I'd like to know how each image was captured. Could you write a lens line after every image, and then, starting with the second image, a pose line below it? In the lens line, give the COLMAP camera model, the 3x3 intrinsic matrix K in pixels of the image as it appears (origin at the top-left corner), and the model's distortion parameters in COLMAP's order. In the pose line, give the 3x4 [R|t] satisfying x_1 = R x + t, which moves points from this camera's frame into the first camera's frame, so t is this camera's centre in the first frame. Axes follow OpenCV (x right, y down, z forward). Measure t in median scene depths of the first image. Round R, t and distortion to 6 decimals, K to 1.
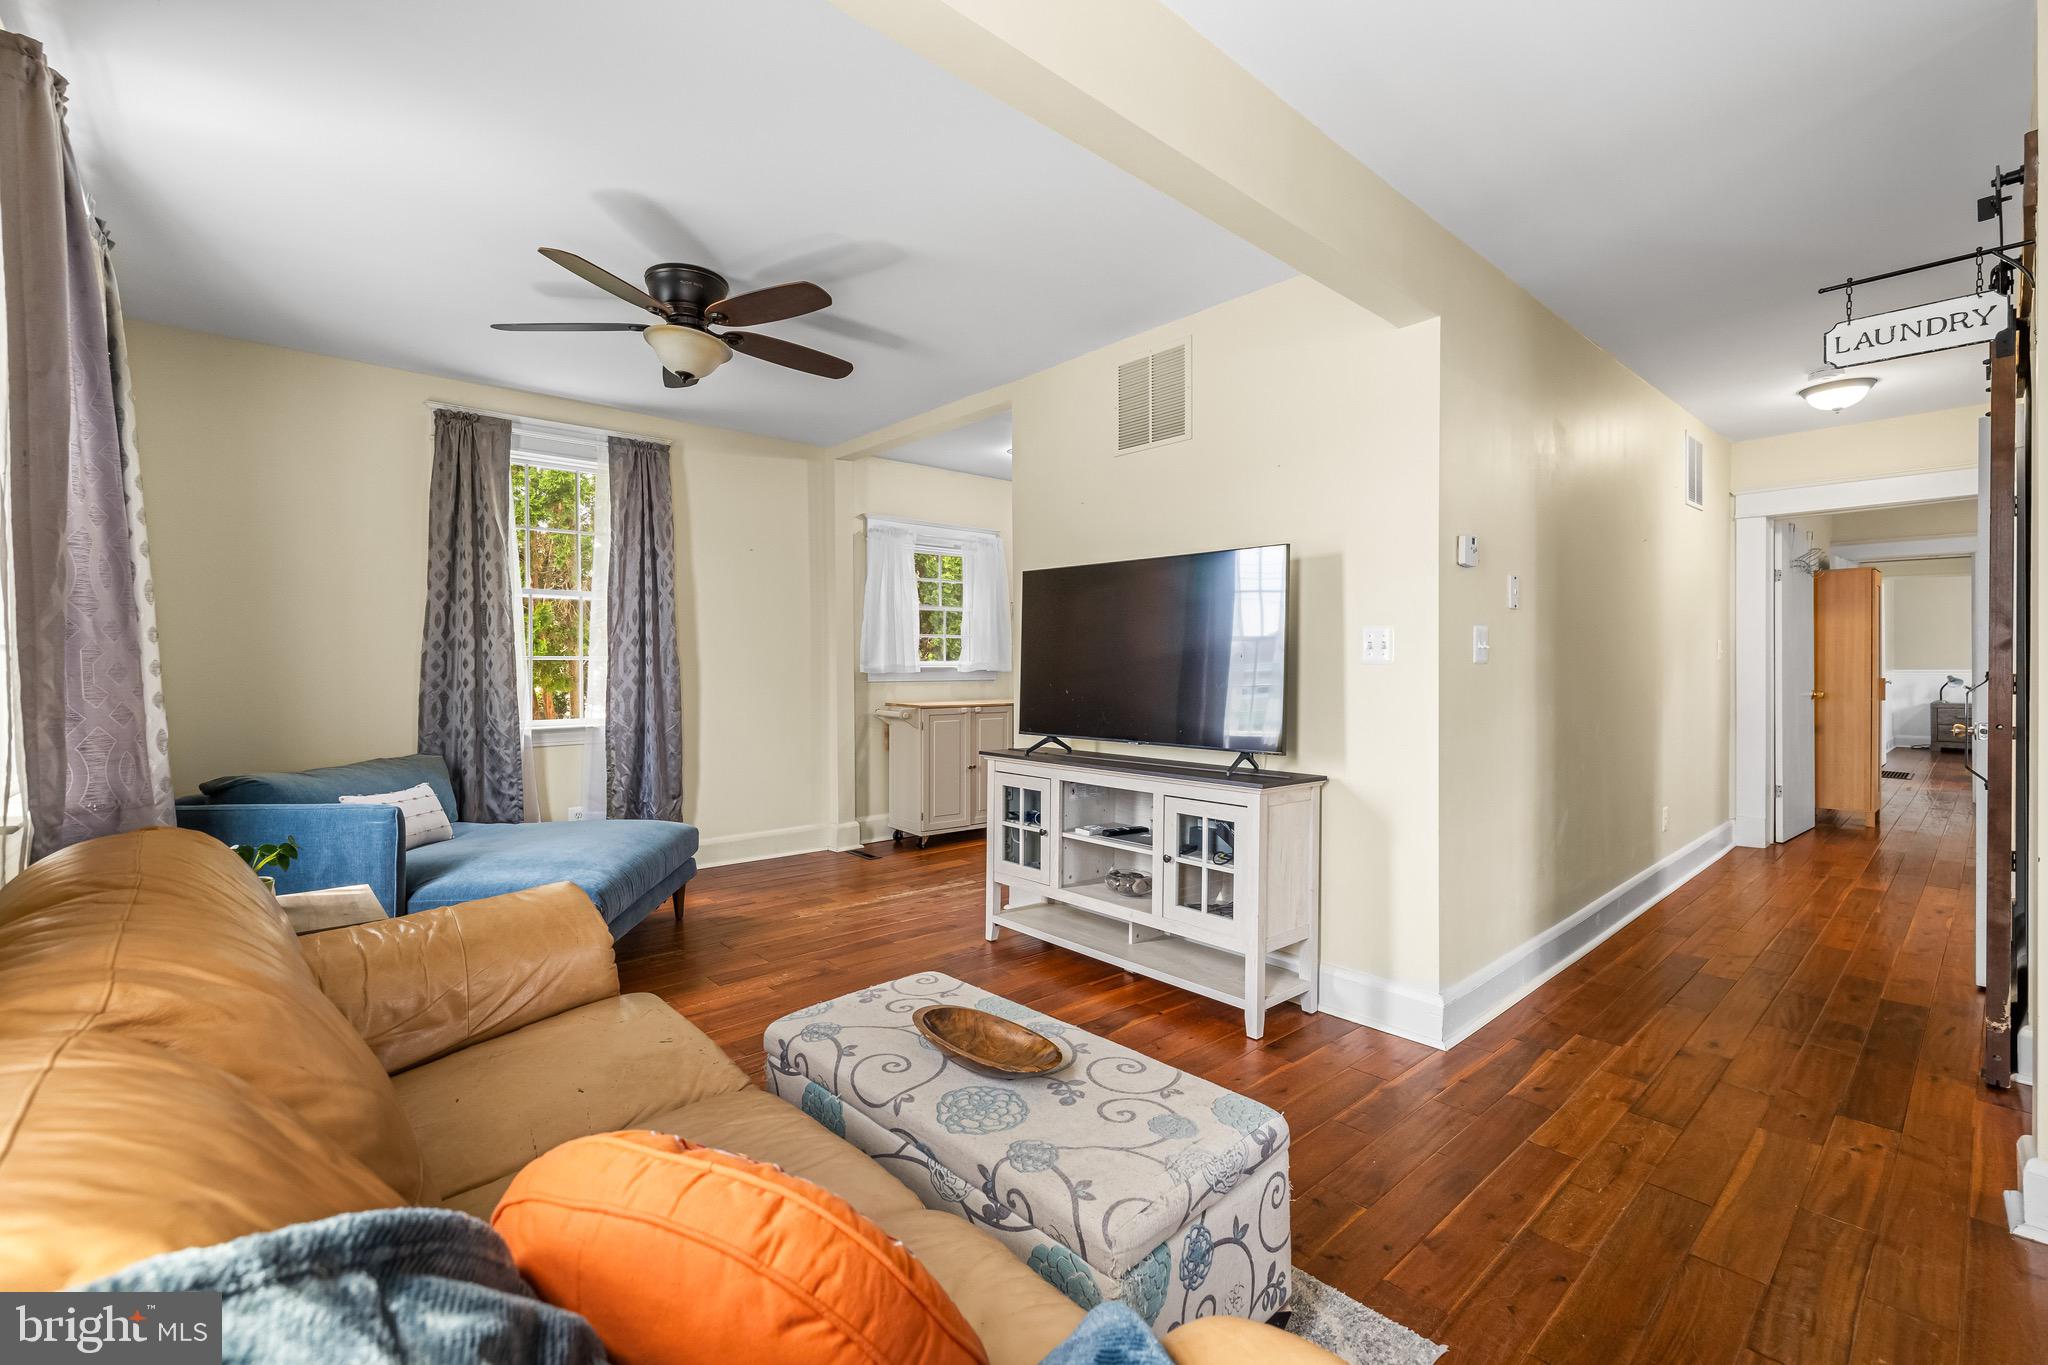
lens RADIAL K [[869.1, 0, 1021.4], [0, 869.1, 671.4], [0, 0, 1]] dist [0.001811, 0.000334]
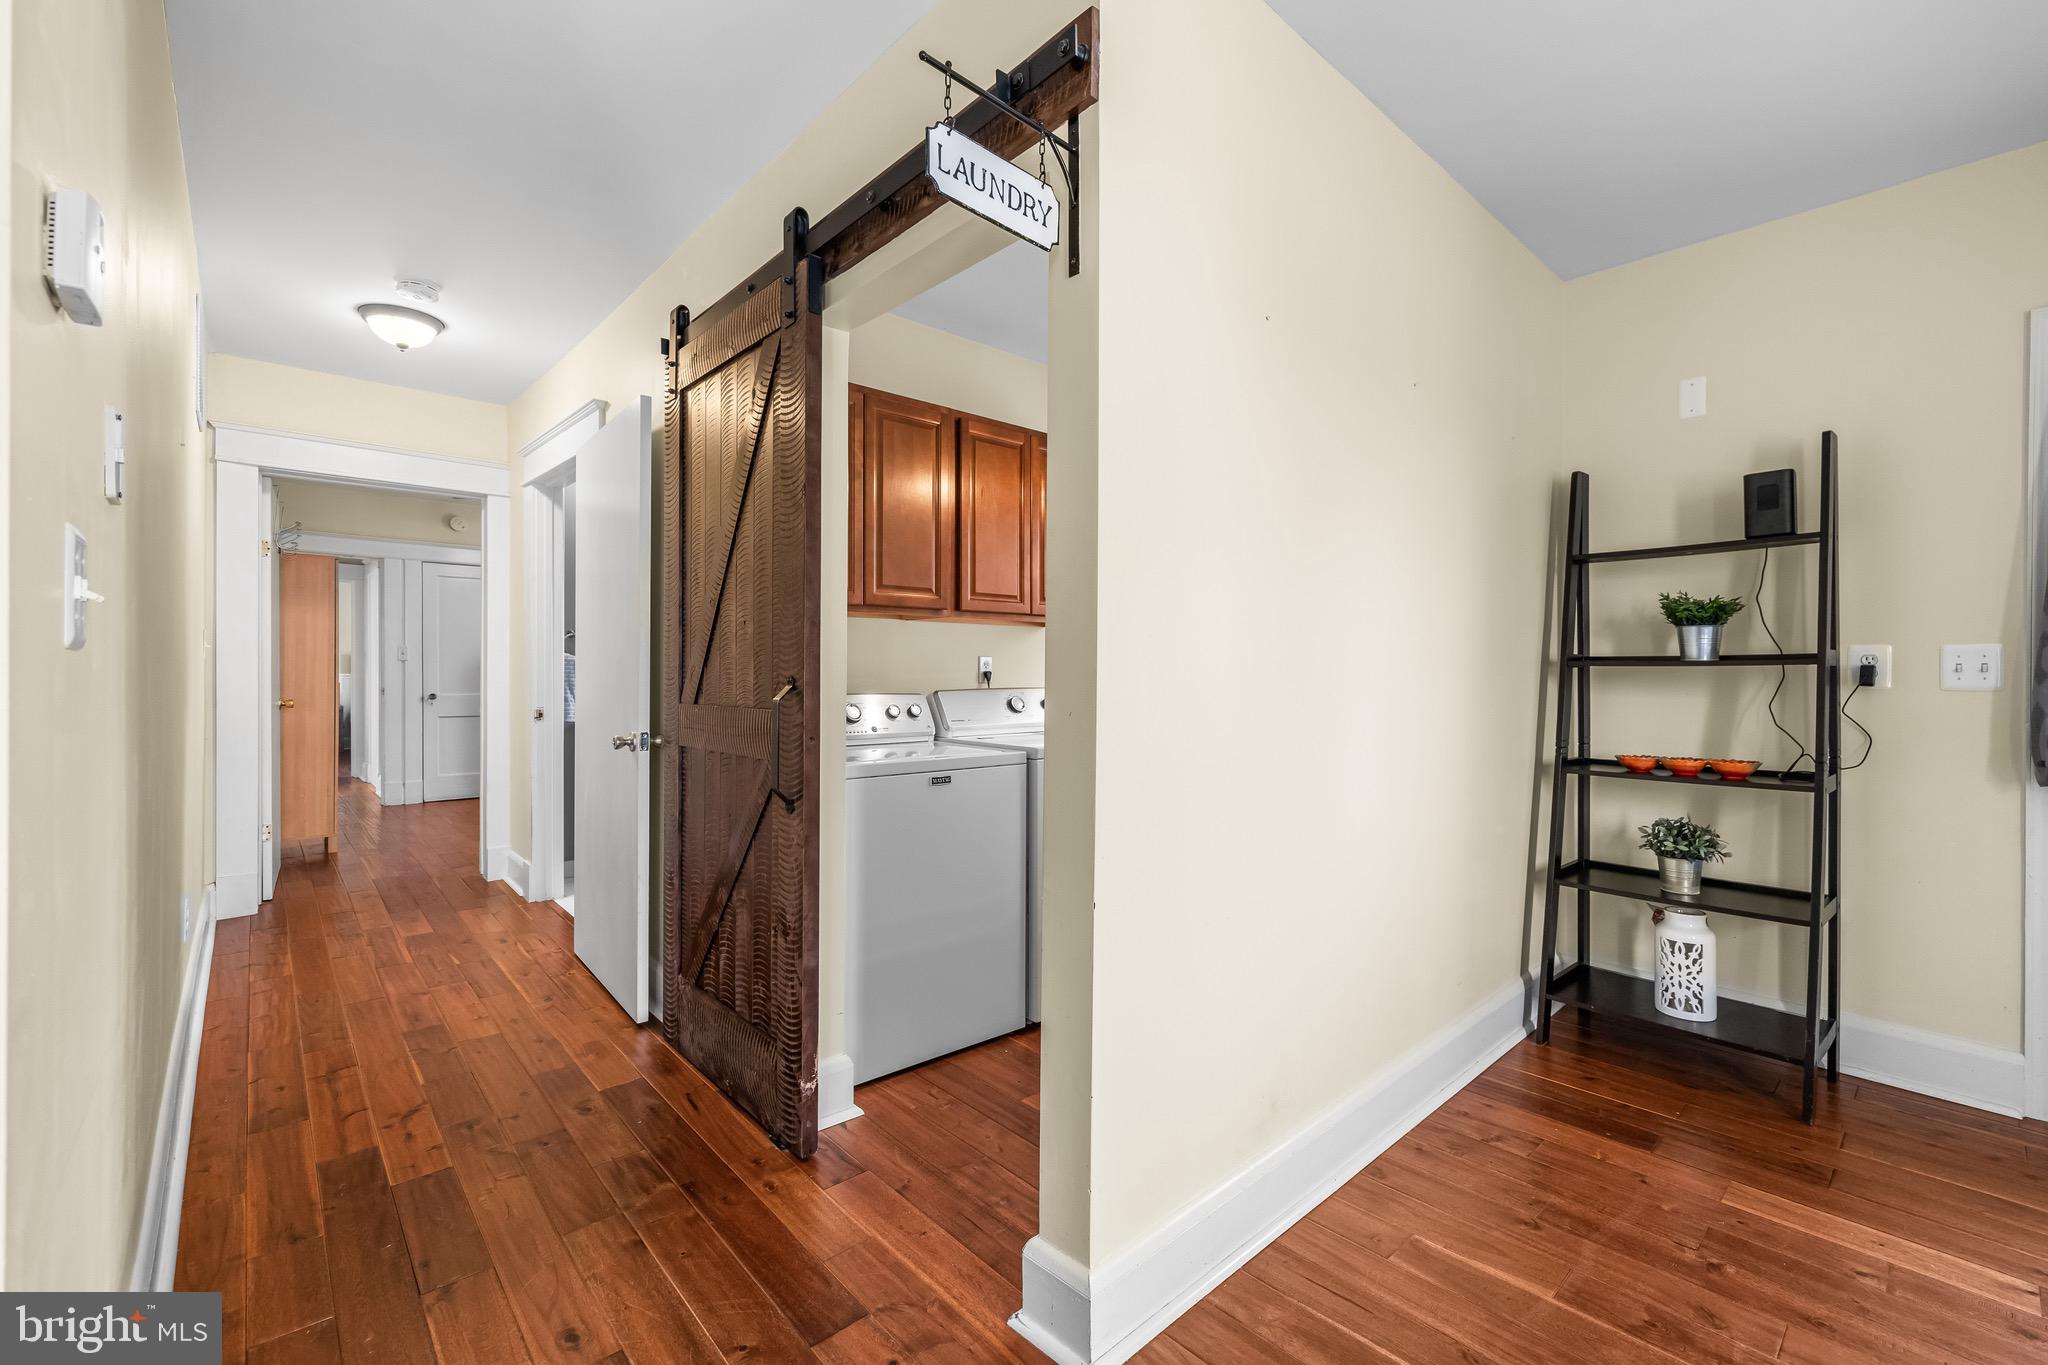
lens RADIAL K [[869.1, 0, 1021.4], [0, 869.1, 671.4], [0, 0, 1]] dist [0.001811, 0.000334]
pose [[0.001456, 0.003188, 0.999994, 0.143870], [0.001991, 0.999993, -0.003191, 0.000086], [-0.999997, 0.001996, 0.001449, 0.438347]]
